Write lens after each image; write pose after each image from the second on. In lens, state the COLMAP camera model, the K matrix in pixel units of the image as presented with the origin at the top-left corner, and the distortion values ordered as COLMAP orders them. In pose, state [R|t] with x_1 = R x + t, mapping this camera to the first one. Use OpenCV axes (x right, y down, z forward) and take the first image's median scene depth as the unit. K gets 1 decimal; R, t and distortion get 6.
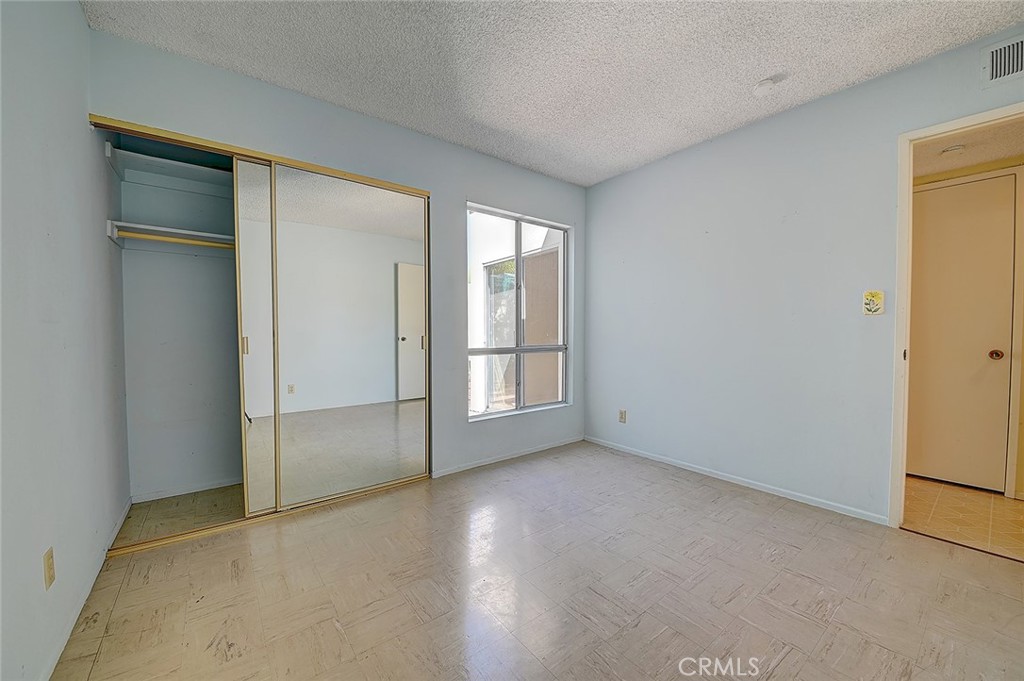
lens RADIAL K [[376.7, 0, 512.0], [0, 376.7, 340.5], [0, 0, 1]] dist [0.000188, -0.000051]
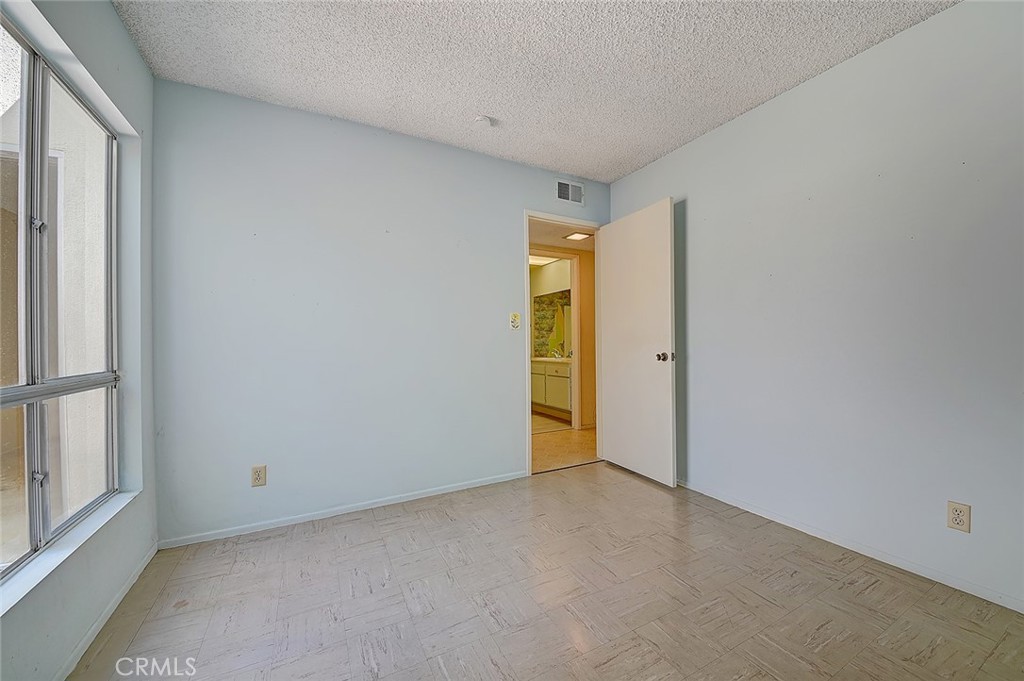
lens RADIAL K [[388.5, 0, 512.0], [0, 388.5, 340.5], [0, 0, 1]] dist [-0.002091, -0.000358]
pose [[0.170383, 0.004188, 0.985369, -0.339417], [0.030540, 0.999488, -0.009529, -0.010025], [-0.984905, 0.031717, 0.170168, 0.556138]]
